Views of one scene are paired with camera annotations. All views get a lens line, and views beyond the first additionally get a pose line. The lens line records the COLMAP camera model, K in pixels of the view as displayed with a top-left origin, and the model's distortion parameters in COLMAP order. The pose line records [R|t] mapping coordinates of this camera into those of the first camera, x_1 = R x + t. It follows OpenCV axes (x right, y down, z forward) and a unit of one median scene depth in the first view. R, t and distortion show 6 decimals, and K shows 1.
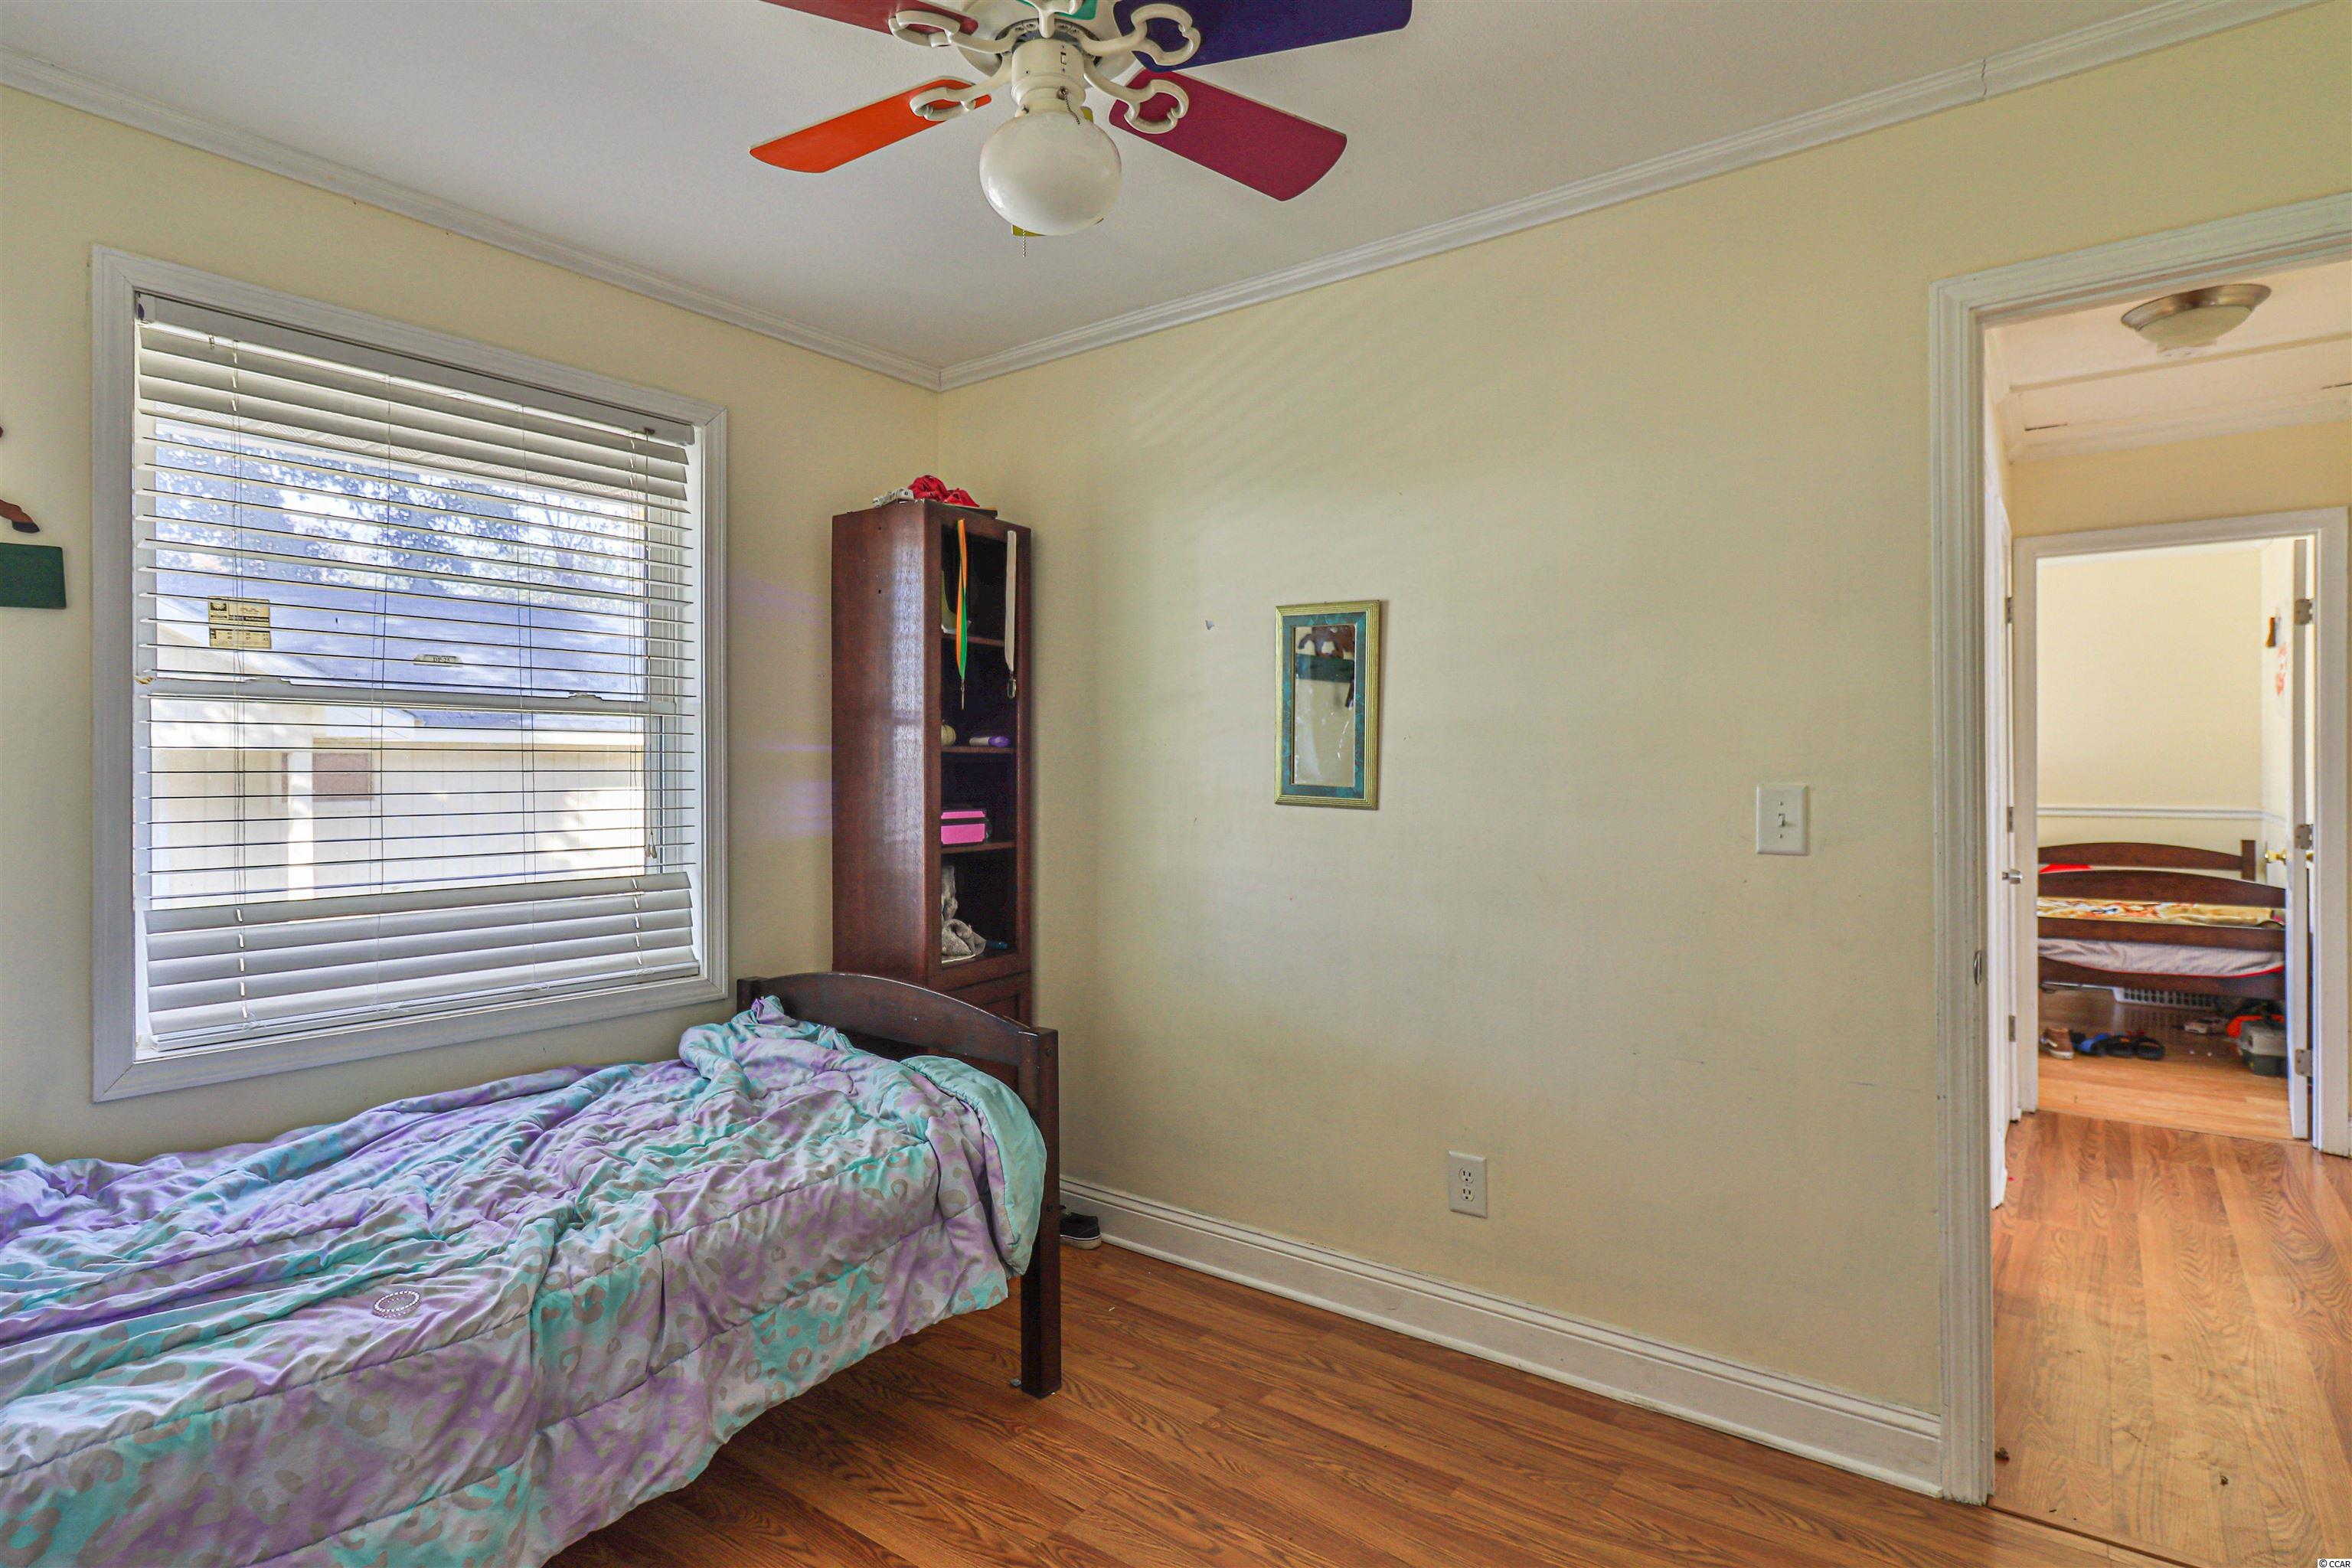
lens RADIAL K [[1222.2, 0, 1181.4], [0, 1222.2, 775.5], [0, 0, 1]] dist [0.001670, -0.001427]
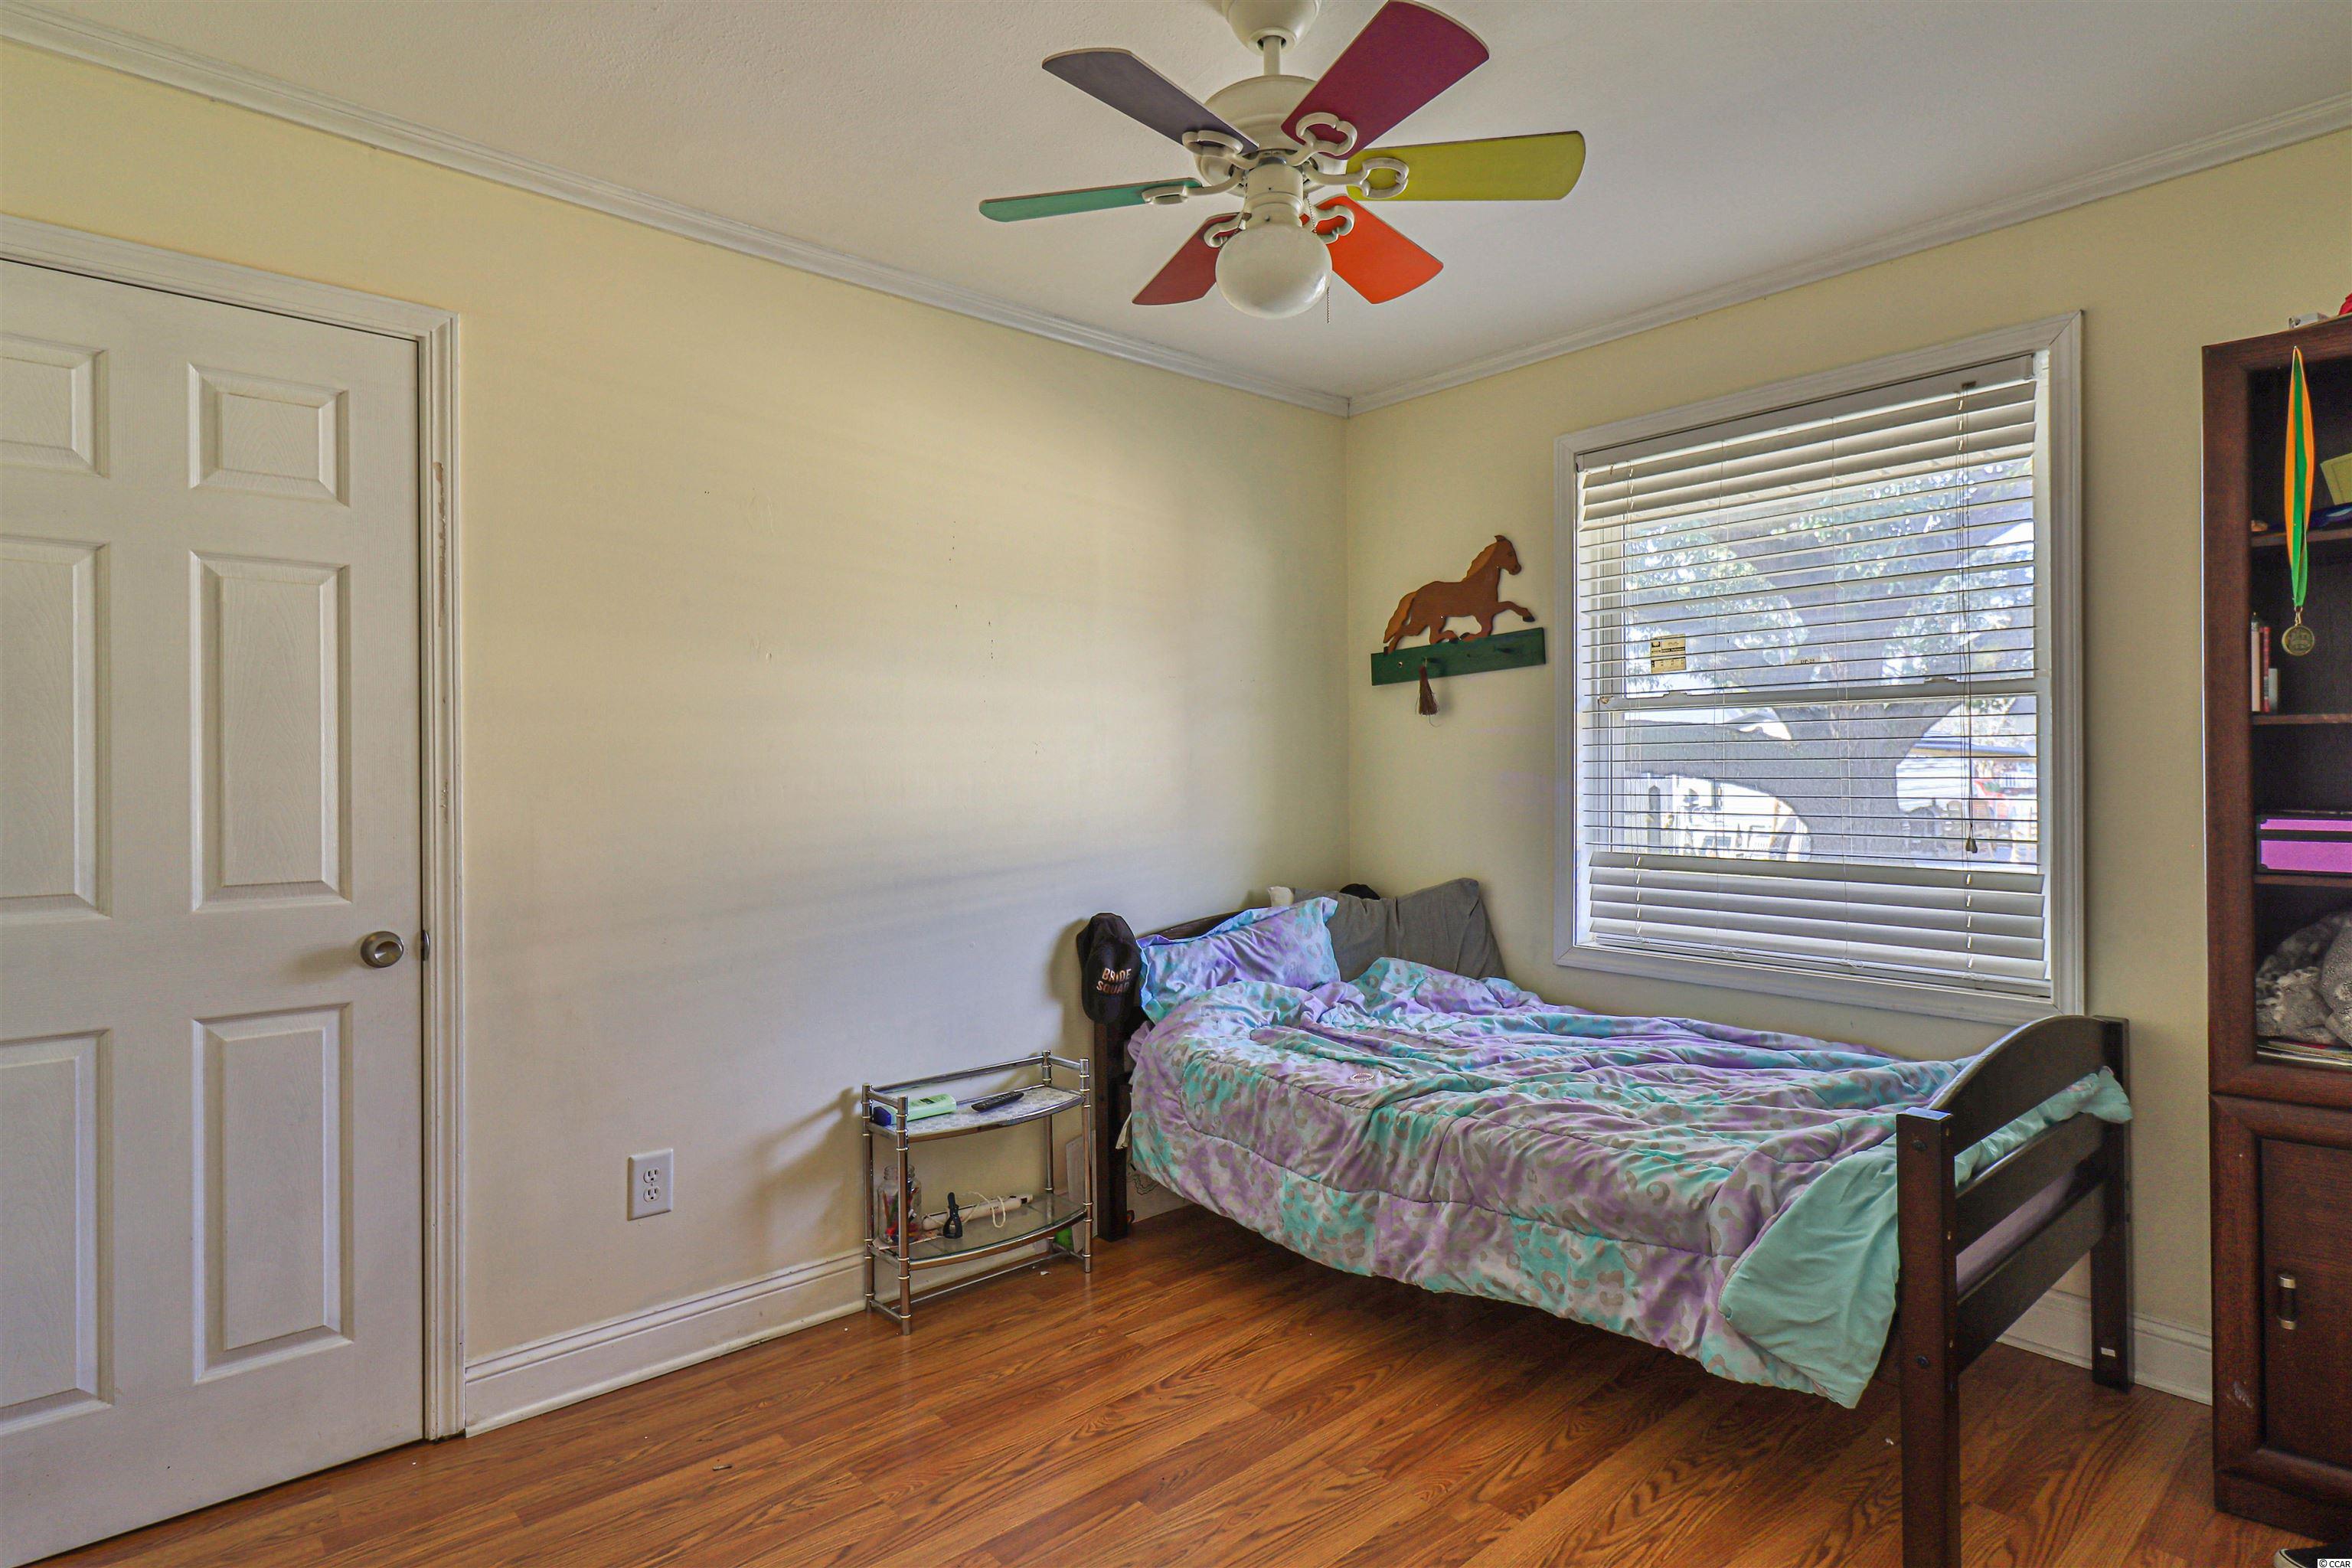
lens RADIAL K [[1222.2, 0, 1181.4], [0, 1222.2, 775.5], [0, 0, 1]] dist [0.001670, -0.001427]
pose [[-0.210517, 0.008359, -0.977555, 0.740881], [0.002667, 0.999965, 0.007976, 0.001332], [0.977587, -0.000928, -0.210531, 0.783485]]
